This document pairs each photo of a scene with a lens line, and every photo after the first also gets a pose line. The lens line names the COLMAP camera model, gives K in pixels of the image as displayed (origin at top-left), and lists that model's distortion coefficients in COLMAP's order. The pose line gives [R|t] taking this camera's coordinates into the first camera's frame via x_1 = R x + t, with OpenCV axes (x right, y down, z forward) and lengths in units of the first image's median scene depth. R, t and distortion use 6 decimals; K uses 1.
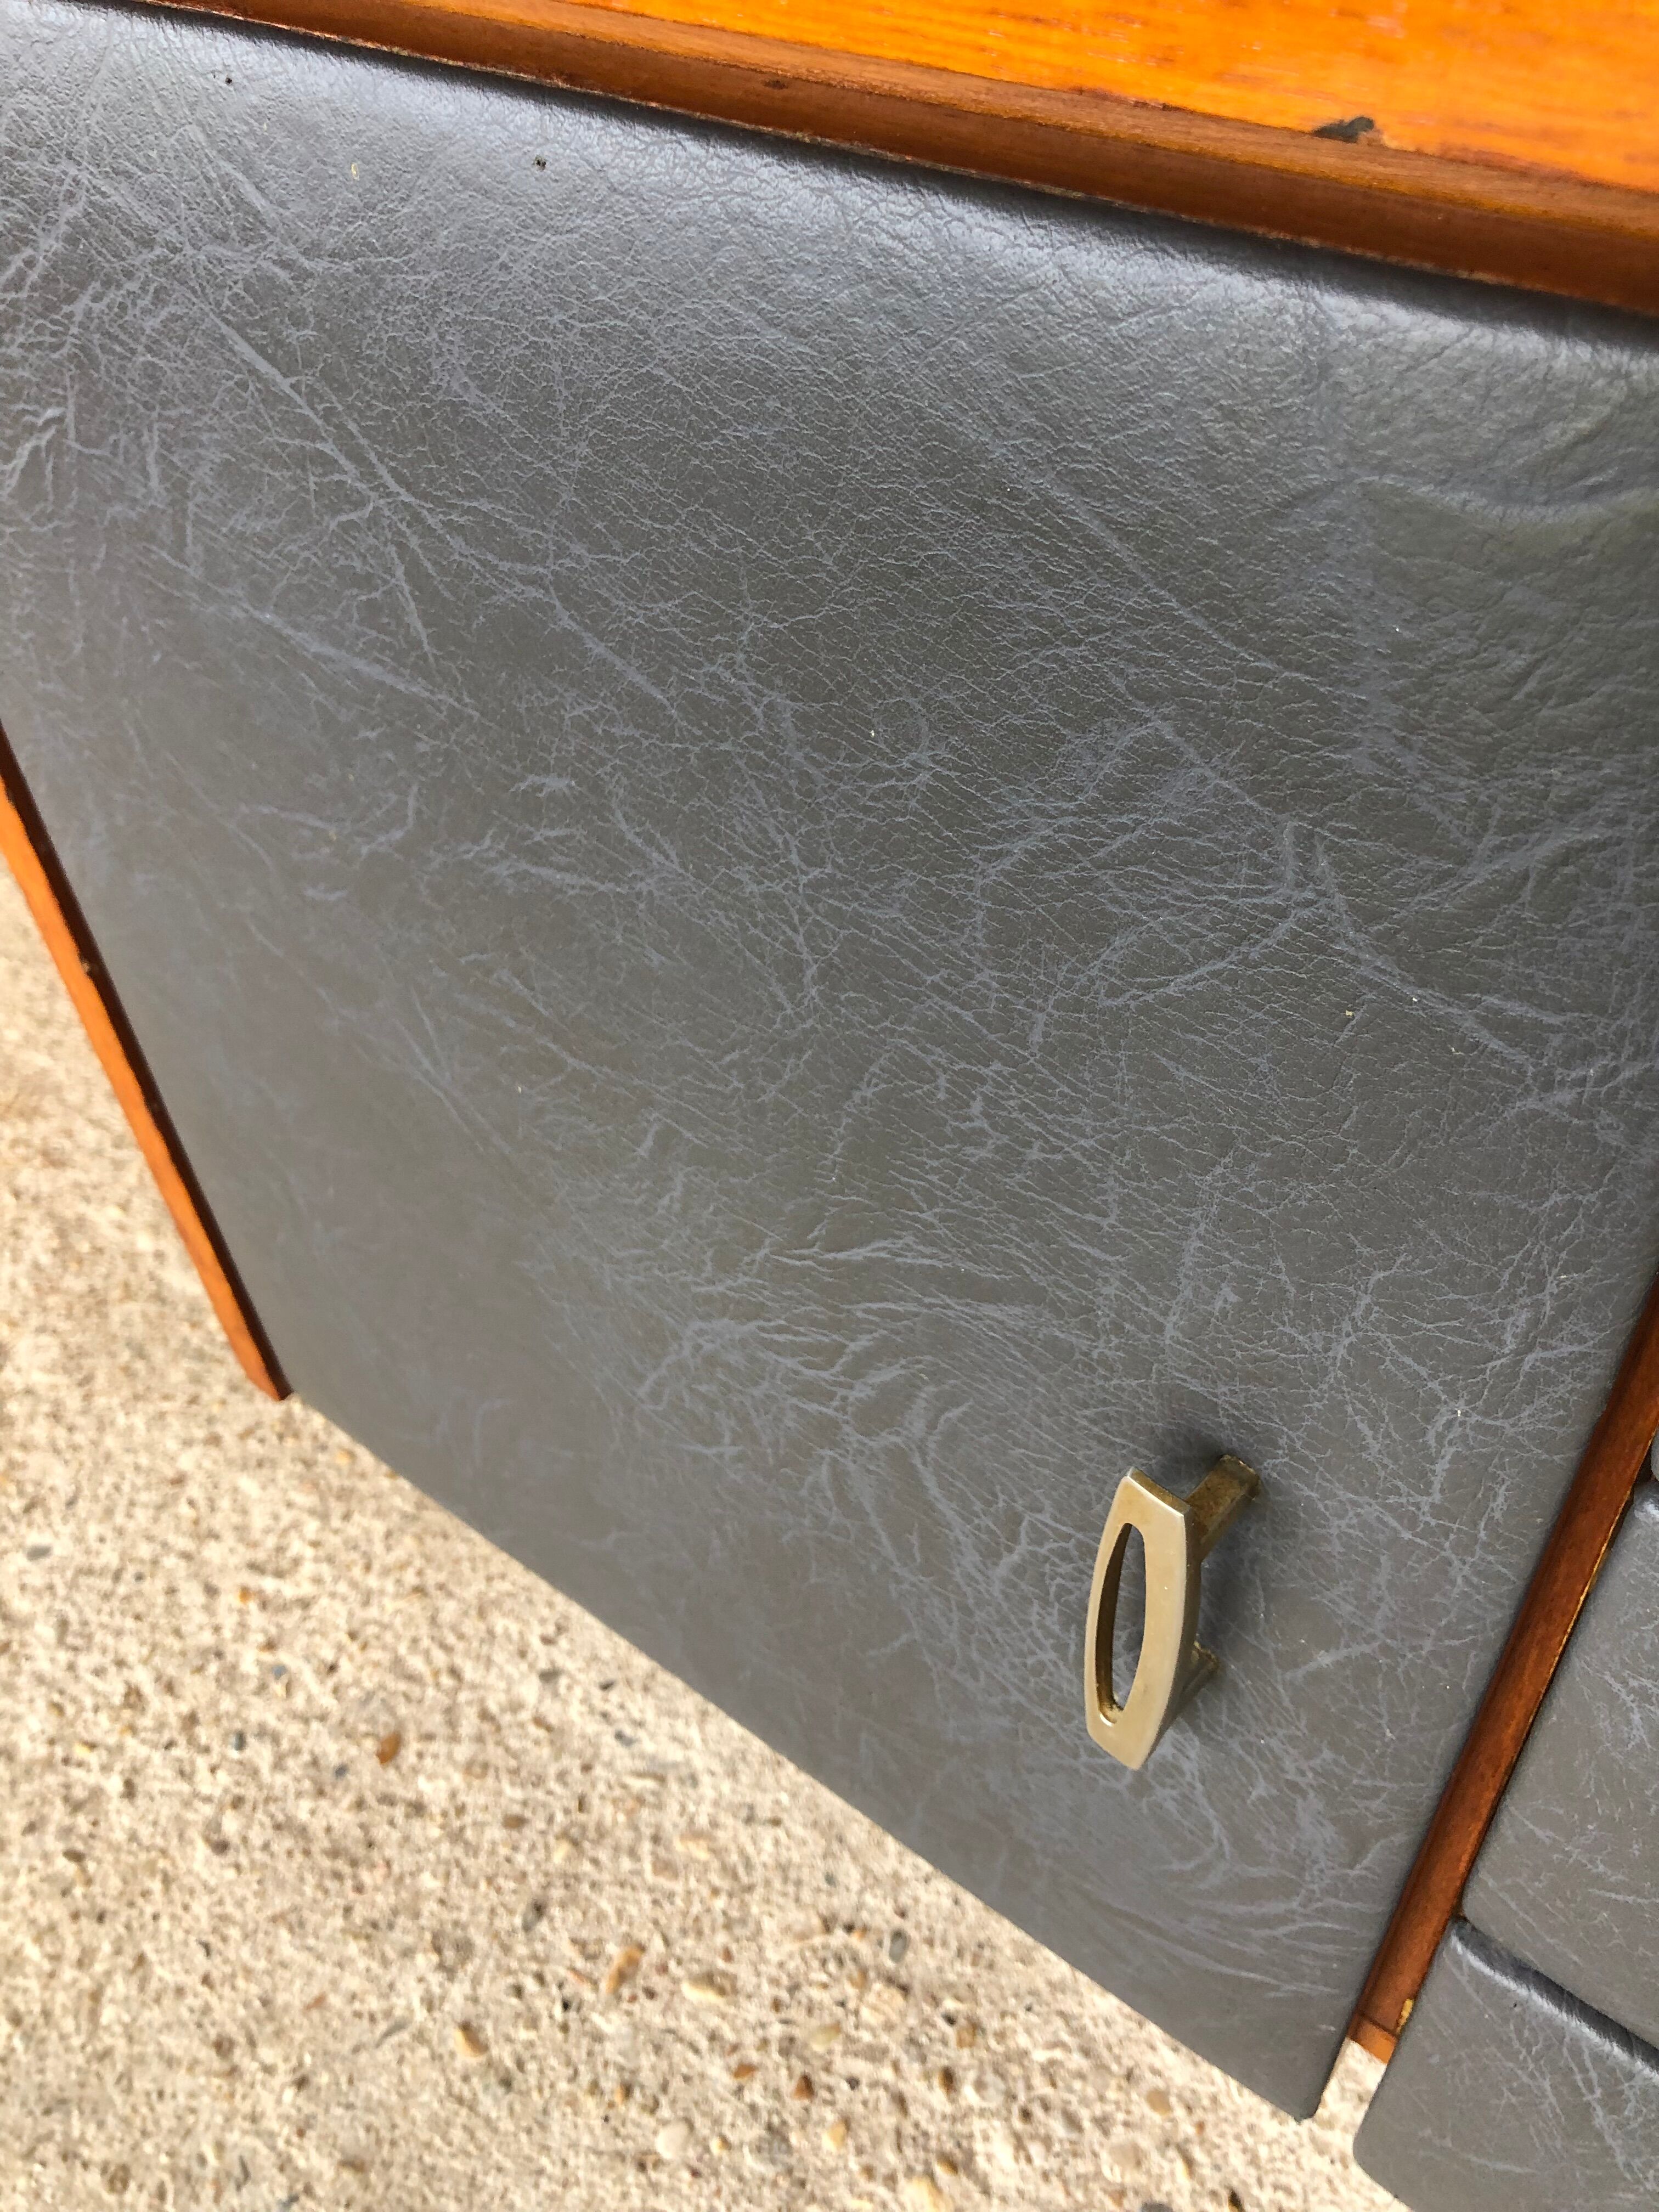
lens RADIAL K [[1838.8, 0, 839.8], [0, 1838.8, 1104.8], [0, 0, 1]] dist [0.003879, 0.011183]
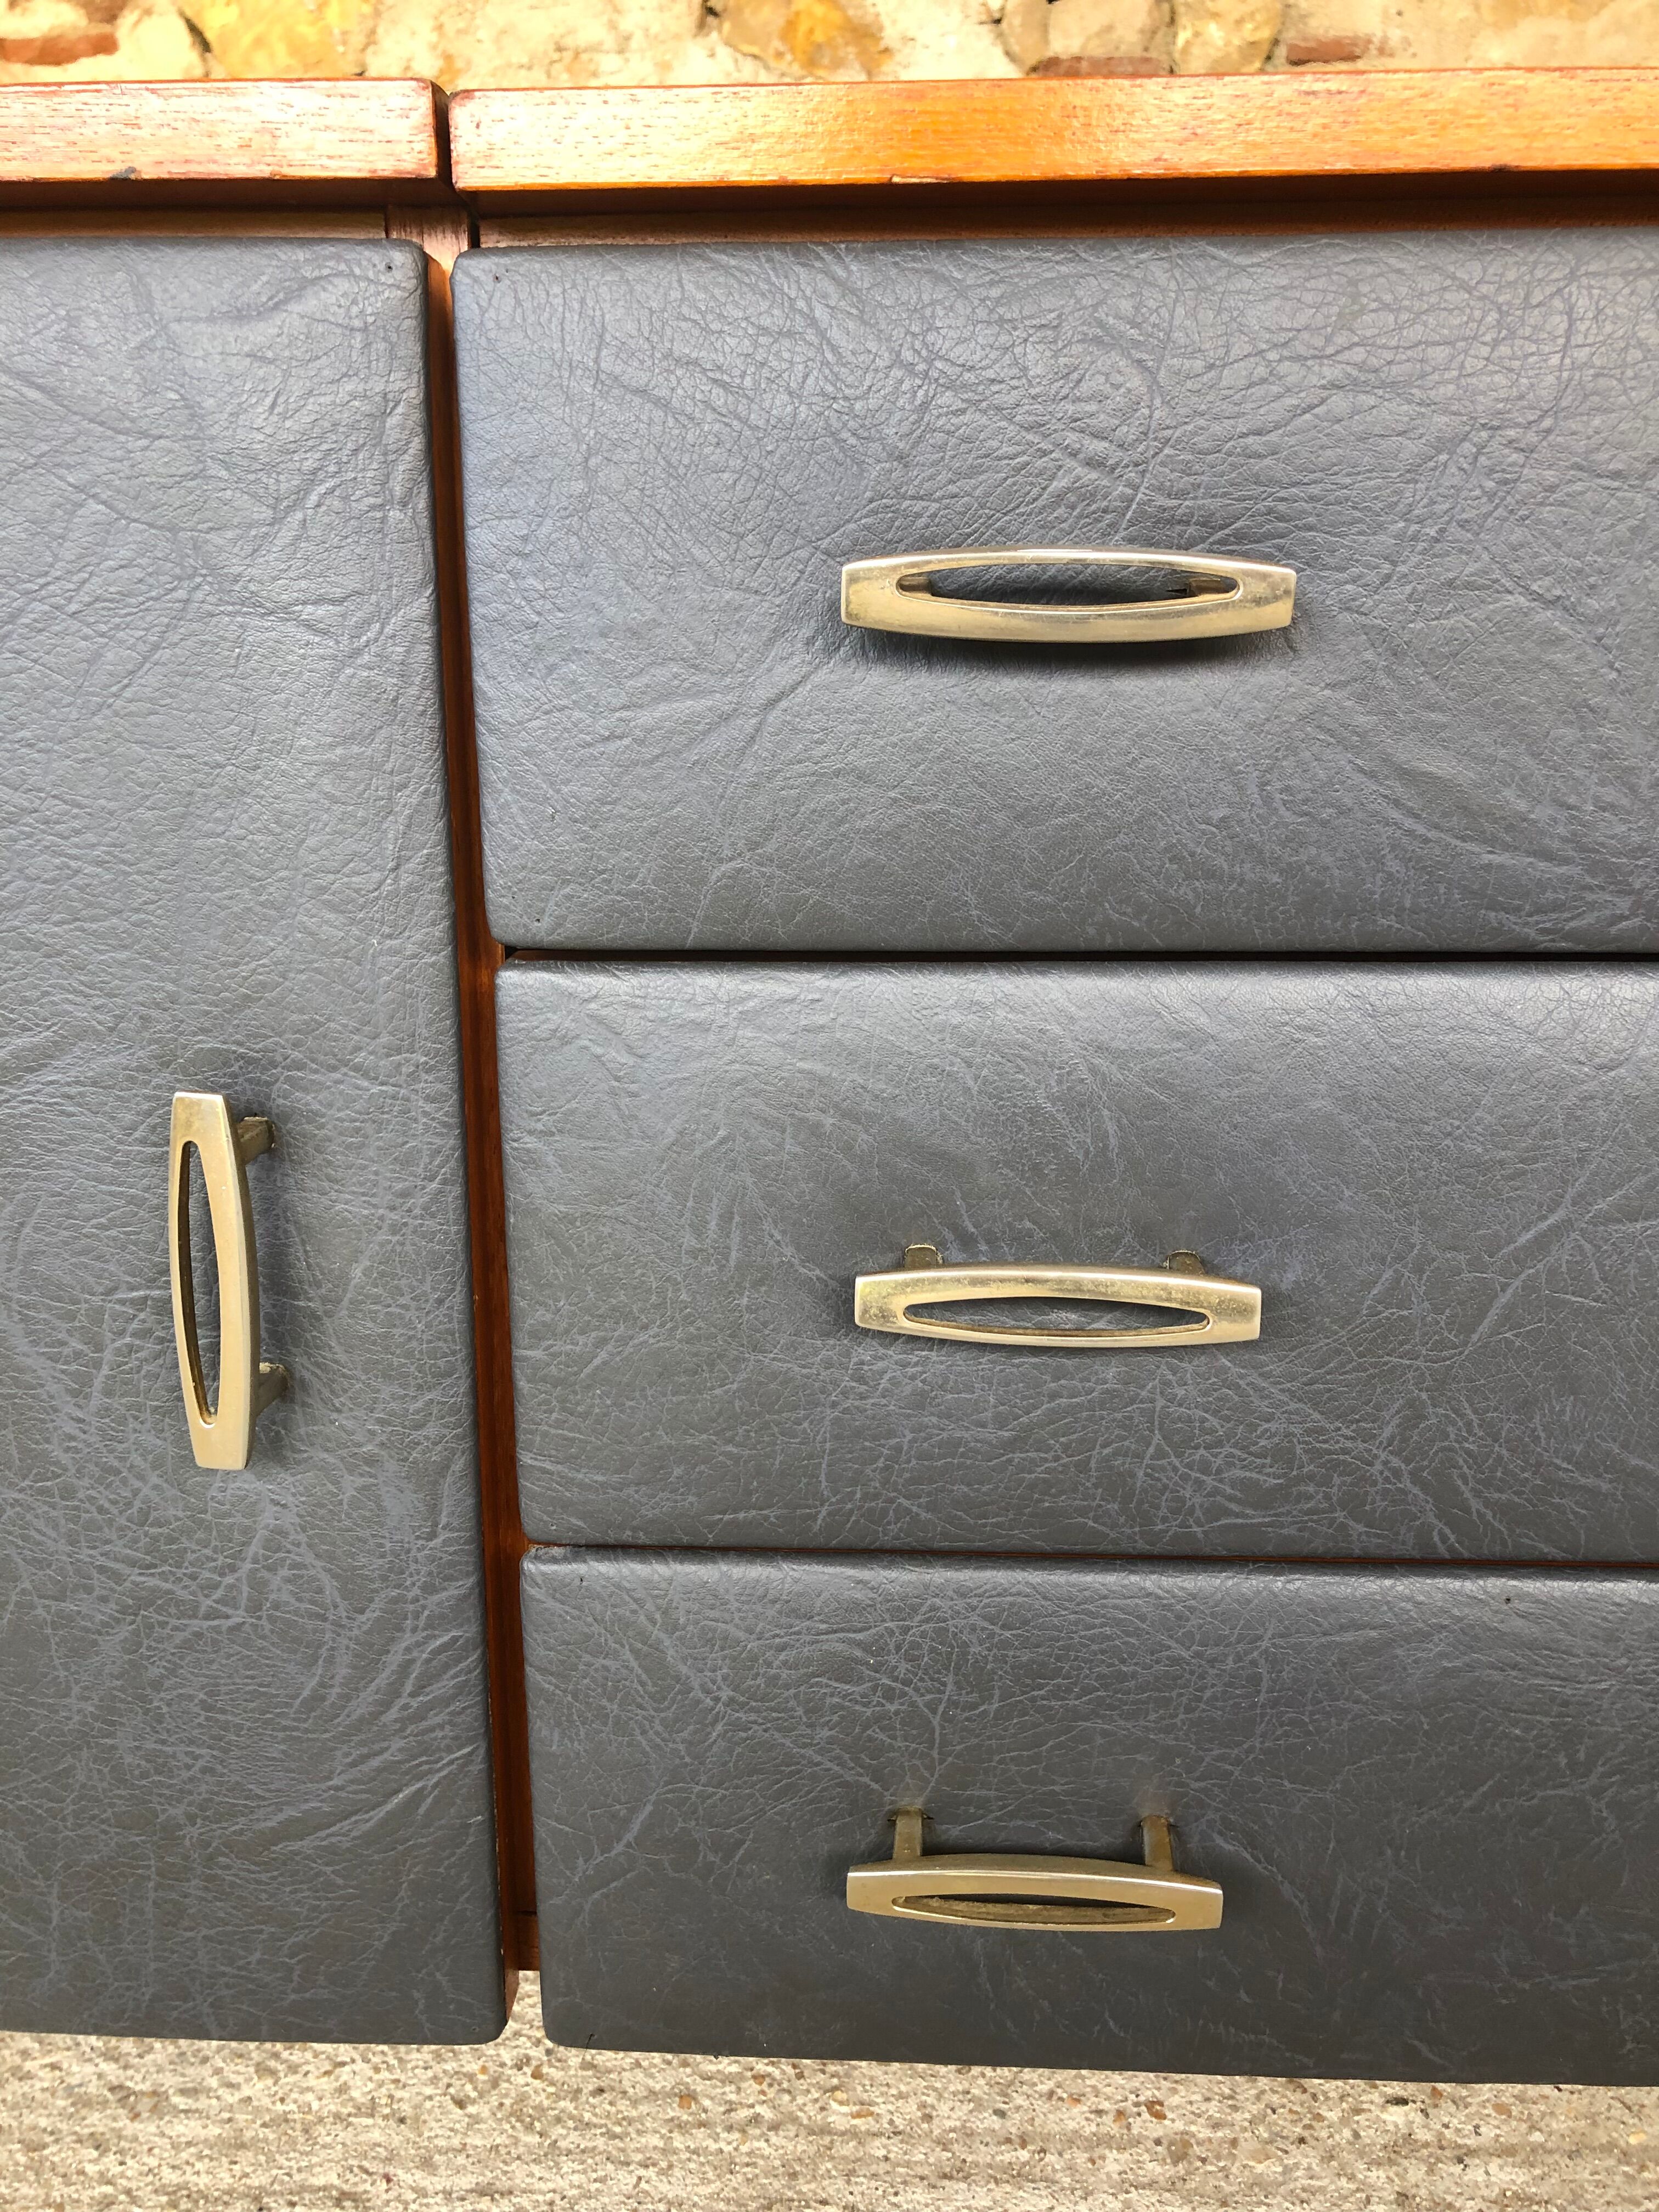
lens RADIAL K [[1838.8, 0, 824.3], [0, 1838.8, 1092.7], [0, 0, 1]] dist [0.003879, 0.011183]
pose [[0.820331, -0.092630, 0.564338, -0.096439], [0.372284, 0.835574, -0.404007, 0.400513], [-0.434123, 0.541513, 0.719931, -0.098168]]
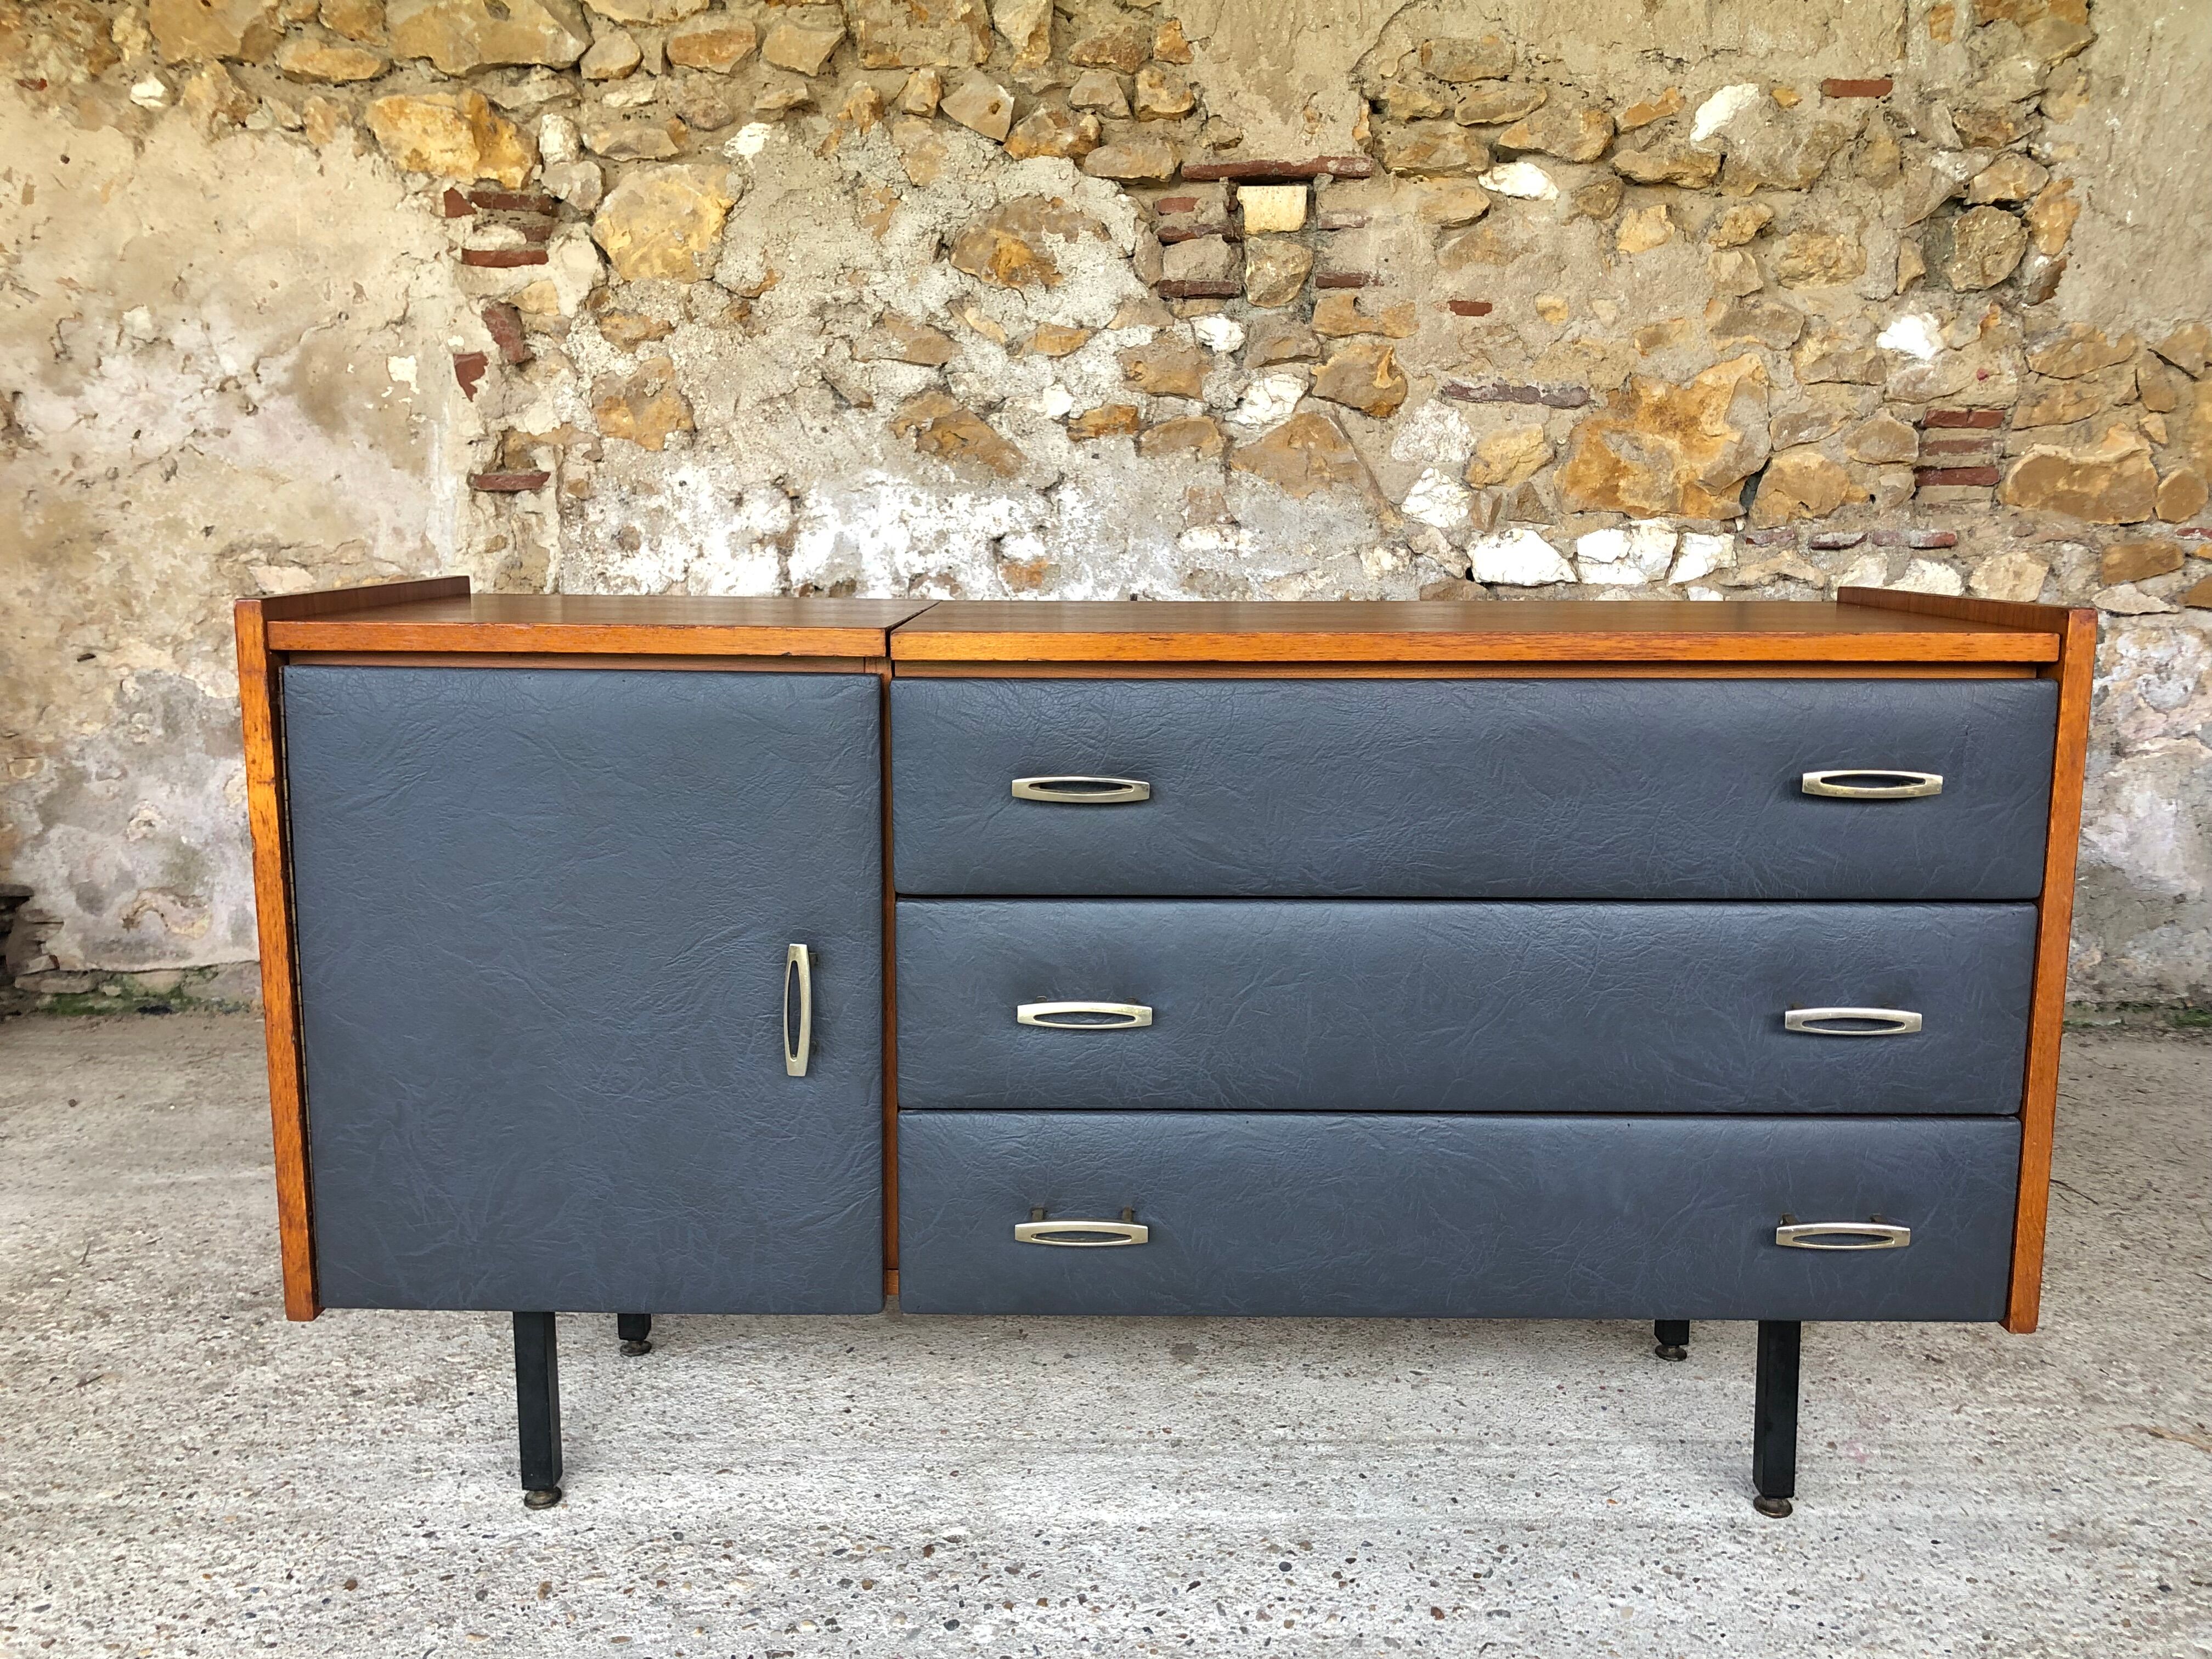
lens RADIAL K [[1838.8, 0, 1116.2], [0, 1838.8, 798.2], [0, 0, 1]] dist [0.003879, 0.011183]
pose [[0.791963, -0.040741, 0.609209, -0.754633], [0.394519, 0.795656, -0.459660, 0.907308], [-0.465993, 0.604378, 0.646202, -0.953149]]
